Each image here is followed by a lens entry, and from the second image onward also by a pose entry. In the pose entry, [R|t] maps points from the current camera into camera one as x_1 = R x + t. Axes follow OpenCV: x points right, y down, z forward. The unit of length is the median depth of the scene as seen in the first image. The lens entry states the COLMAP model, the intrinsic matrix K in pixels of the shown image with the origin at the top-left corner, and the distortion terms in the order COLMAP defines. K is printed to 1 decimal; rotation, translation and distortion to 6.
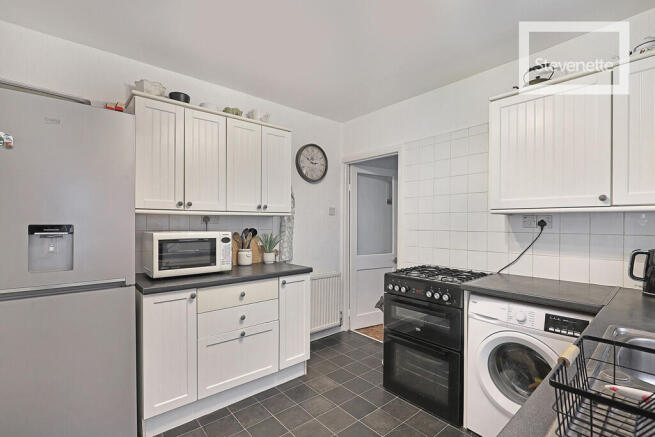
lens RADIAL K [[306.6, 0, 326.5], [0, 306.6, 221.4], [0, 0, 1]] dist [-0.001815, 0.000188]
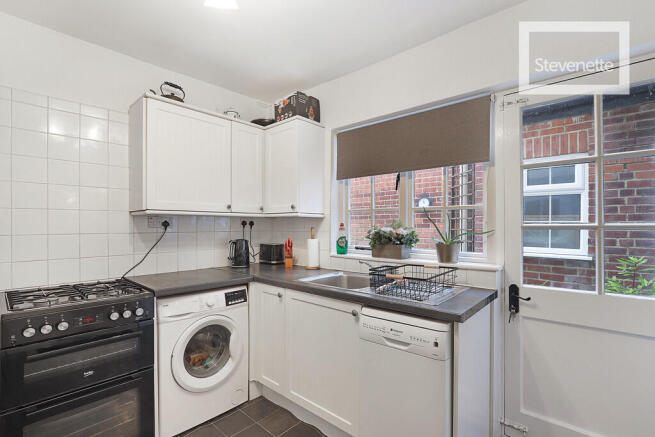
lens RADIAL K [[306.6, 0, 326.5], [0, 306.6, 222.2], [0, 0, 1]] dist [-0.001815, 0.000188]
pose [[-0.111150, 0.006037, 0.993785, -0.482836], [-0.001612, 0.999979, -0.006255, 0.006111], [-0.993802, -0.002297, -0.111138, 0.552136]]
